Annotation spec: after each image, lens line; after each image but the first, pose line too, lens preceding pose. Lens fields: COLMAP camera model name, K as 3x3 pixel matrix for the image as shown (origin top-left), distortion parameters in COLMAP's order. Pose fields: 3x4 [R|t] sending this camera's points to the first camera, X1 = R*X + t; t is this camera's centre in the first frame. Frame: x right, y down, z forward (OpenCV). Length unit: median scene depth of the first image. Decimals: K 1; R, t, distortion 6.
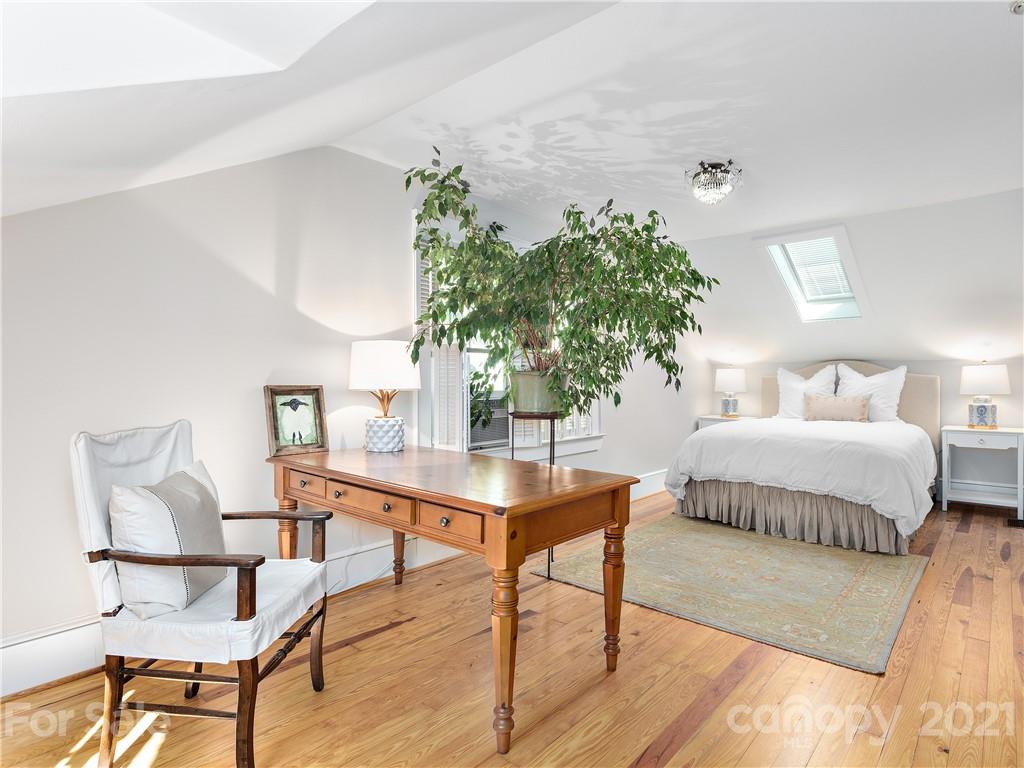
lens RADIAL K [[538.8, 0, 512.0], [0, 538.8, 384.0], [0, 0, 1]] dist [-0.001041, -0.000145]
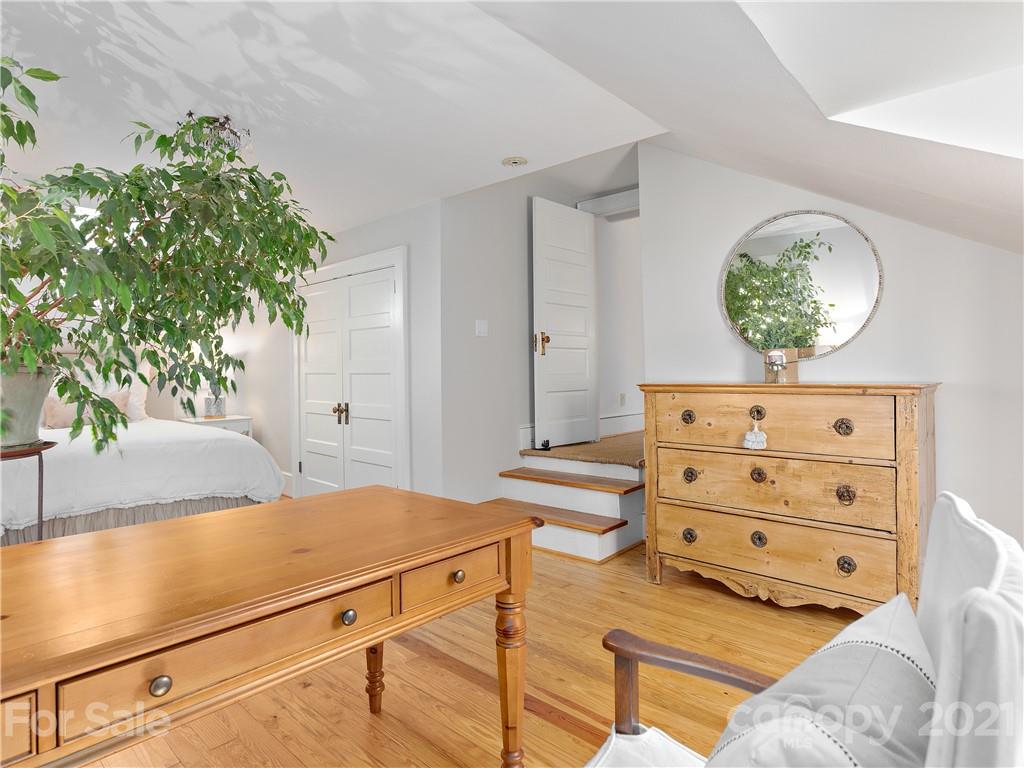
lens RADIAL K [[580.4, 0, 512.0], [0, 580.4, 384.0], [0, 0, 1]] dist [0.000401, -0.000239]
pose [[0.006363, -0.020545, 0.999769, -0.521261], [0.013969, 0.999693, 0.020454, -0.008814], [-0.999882, 0.013836, 0.006648, 0.543478]]
